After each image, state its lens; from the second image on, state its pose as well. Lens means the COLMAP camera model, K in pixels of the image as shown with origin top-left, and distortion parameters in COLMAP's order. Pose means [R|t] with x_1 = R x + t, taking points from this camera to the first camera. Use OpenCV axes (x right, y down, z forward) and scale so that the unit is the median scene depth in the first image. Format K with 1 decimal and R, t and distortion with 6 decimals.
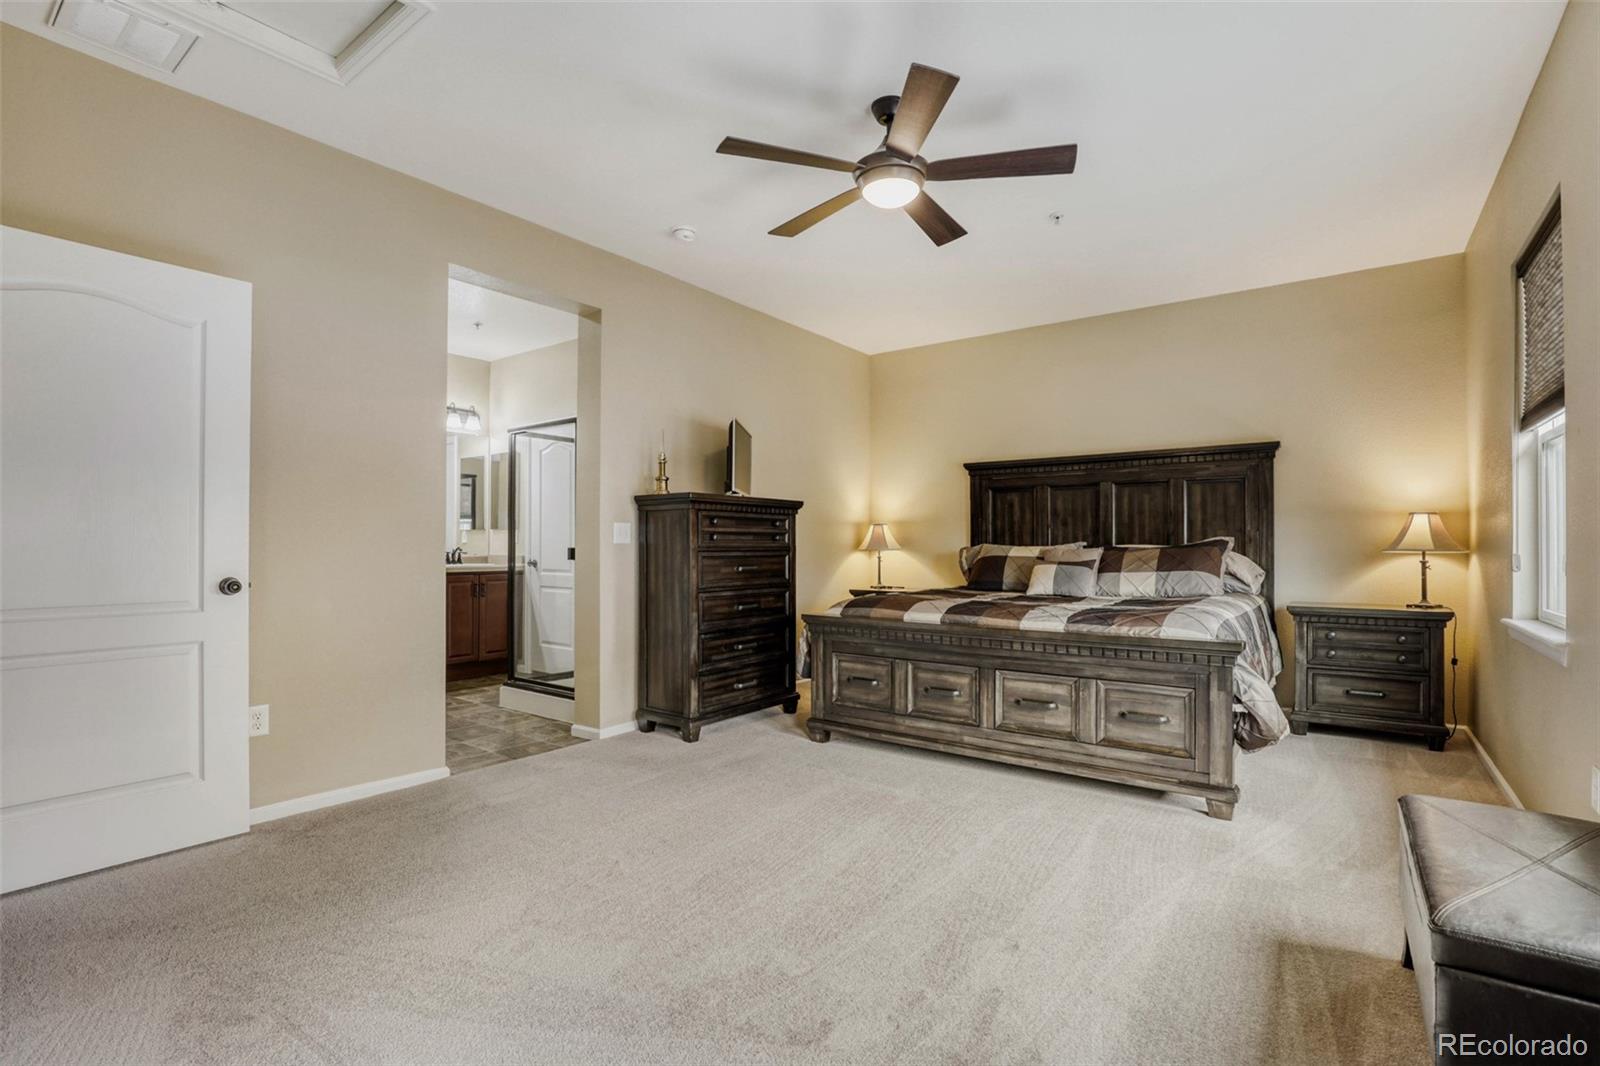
lens RADIAL K [[732.1, 0, 814.8], [0, 732.1, 527.0], [0, 0, 1]] dist [-0.018505, 0.000693]
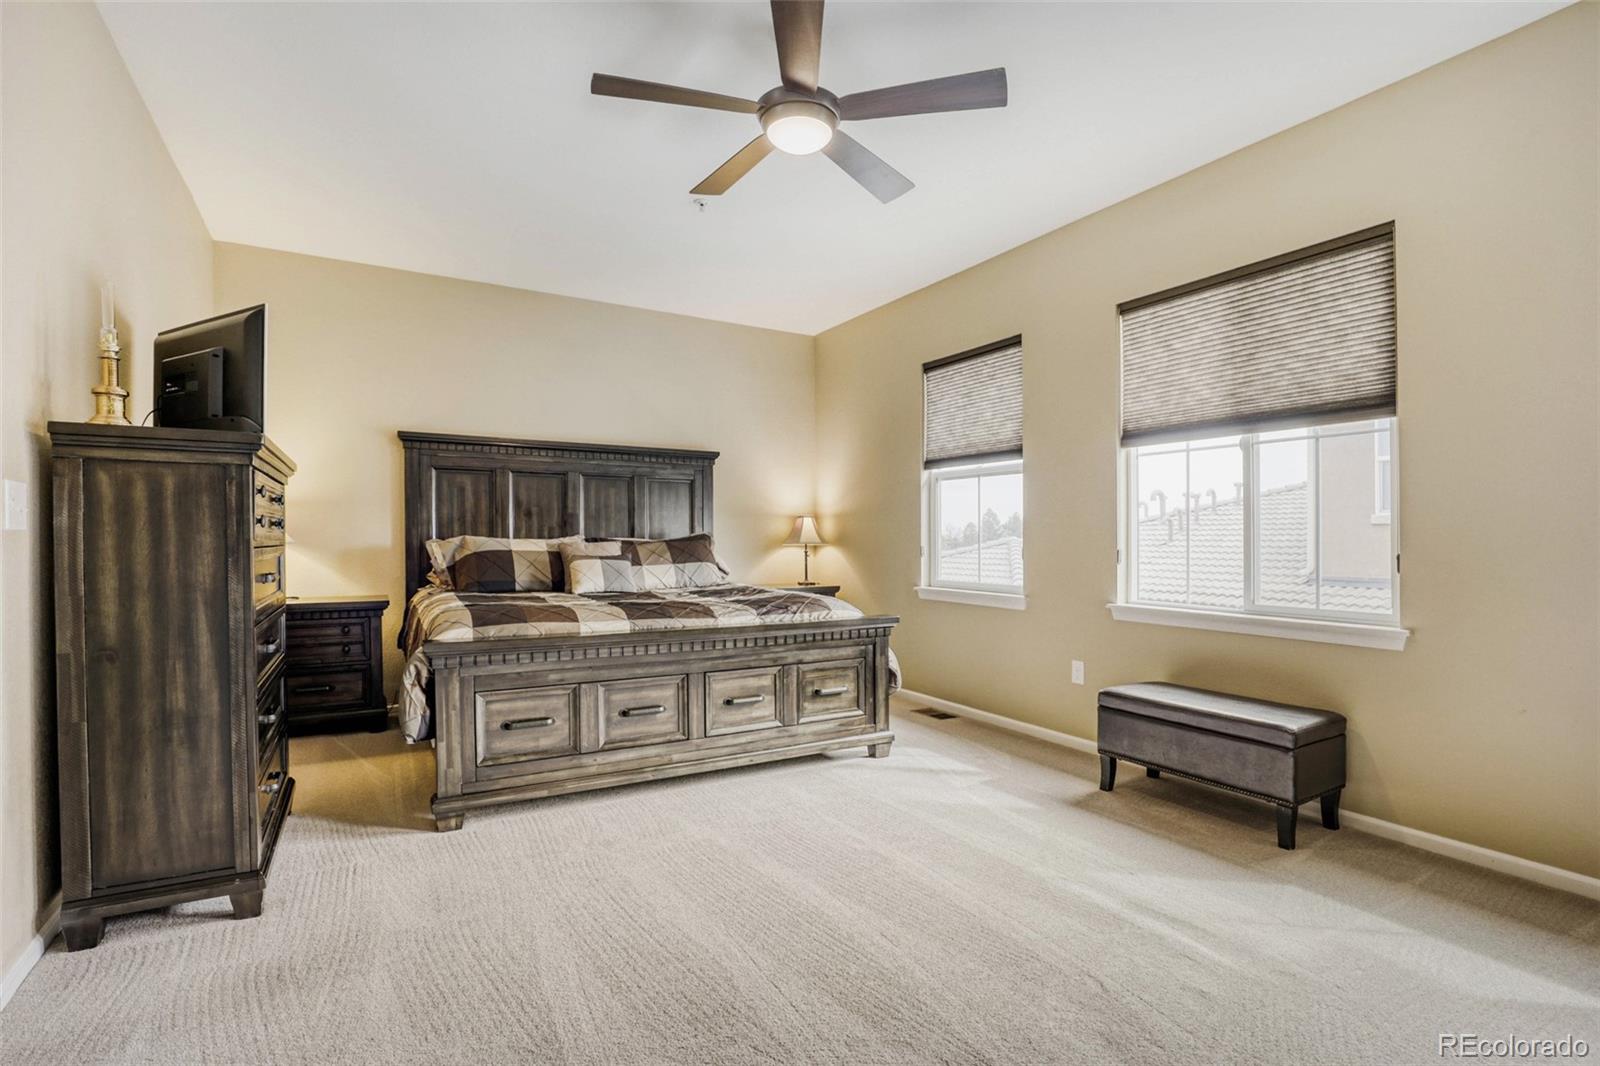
lens RADIAL K [[732.1, 0, 810.6], [0, 732.1, 531.8], [0, 0, 1]] dist [-0.018505, 0.000693]
pose [[0.415256, 0.012619, 0.909617, -0.474878], [-0.028661, 0.999589, -0.000783, 0.011061], [-0.909253, -0.025746, 0.415447, 0.434563]]
